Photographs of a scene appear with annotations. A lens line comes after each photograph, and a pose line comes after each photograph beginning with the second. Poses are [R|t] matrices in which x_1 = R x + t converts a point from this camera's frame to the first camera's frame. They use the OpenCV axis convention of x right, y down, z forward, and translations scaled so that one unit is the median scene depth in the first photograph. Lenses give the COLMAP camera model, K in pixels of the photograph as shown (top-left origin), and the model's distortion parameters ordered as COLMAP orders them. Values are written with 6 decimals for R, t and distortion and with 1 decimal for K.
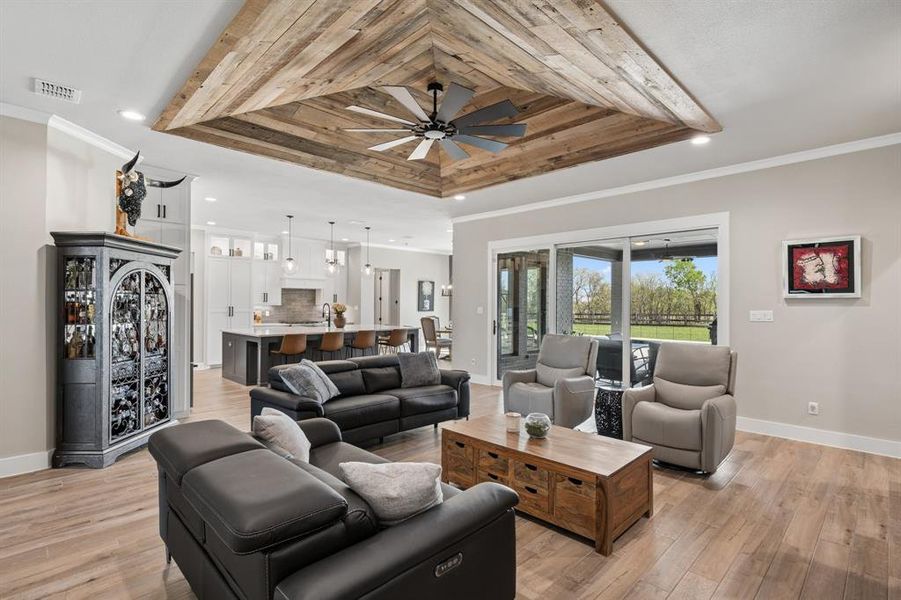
lens RADIAL K [[434.8, 0, 455.3], [0, 434.8, 302.0], [0, 0, 1]] dist [-0.001602, -0.000452]
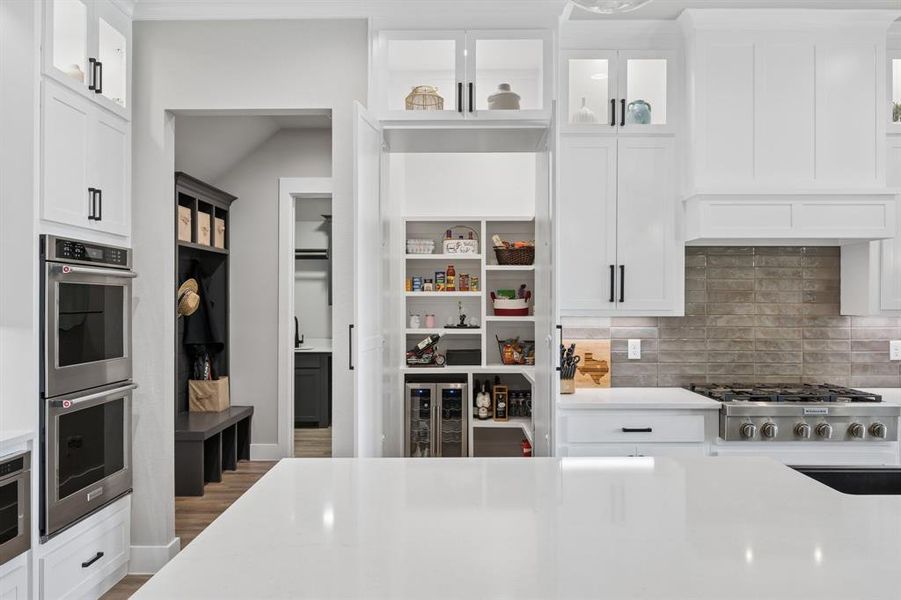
lens RADIAL K [[690.2, 0, 449.6], [0, 690.2, 299.3], [0, 0, 1]] dist [0.000987, -0.000344]
pose [[0.700265, -0.009591, -0.713819, -0.222239], [0.006453, 0.999954, -0.007104, 0.000338], [0.713854, 0.000369, 0.700294, 0.645185]]
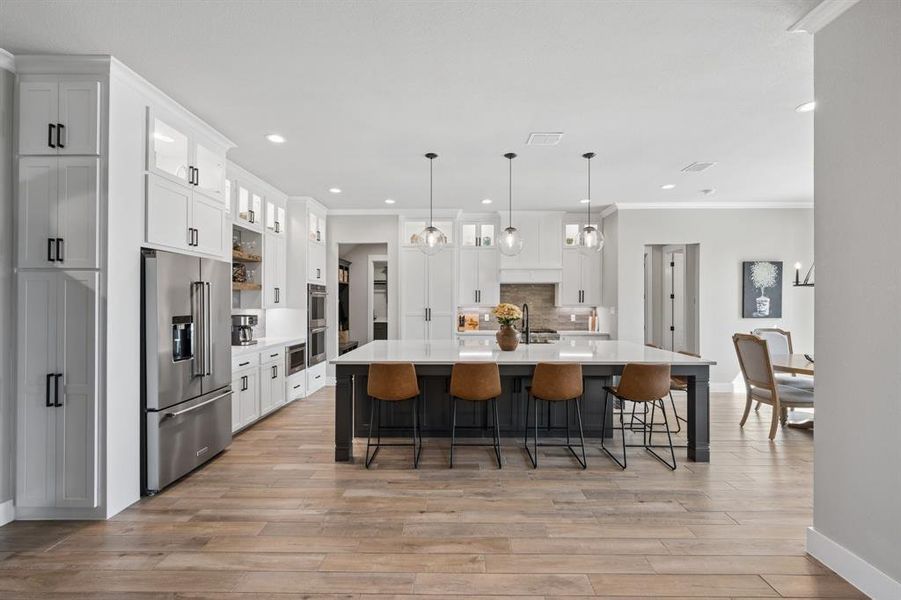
lens RADIAL K [[381.1, 0, 451.7], [0, 381.1, 301.8], [0, 0, 1]] dist [0.001783, 0.000164]
pose [[0.696308, -0.006795, -0.717711, 0.005046], [0.005388, 0.999976, -0.004241, 0.001753], [0.717723, -0.000914, 0.696328, 0.490343]]
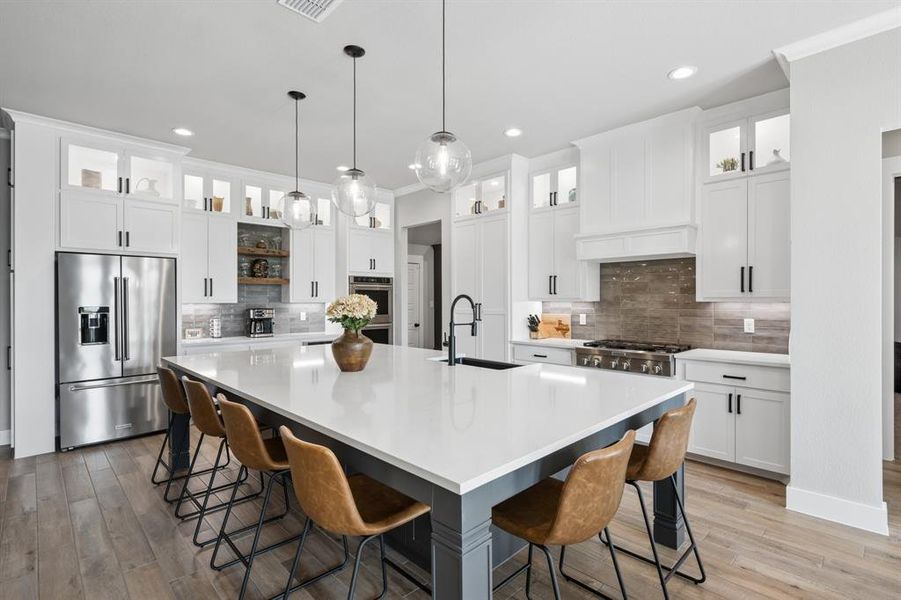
lens RADIAL K [[427.6, 0, 456.3], [0, 427.6, 302.8], [0, 0, 1]] dist [0.000863, 0.001176]
pose [[-0.011281, 0.001820, -0.999935, 0.033339], [0.005106, 0.999985, 0.001762, 0.007426], [0.999923, -0.005086, -0.011290, 0.867494]]
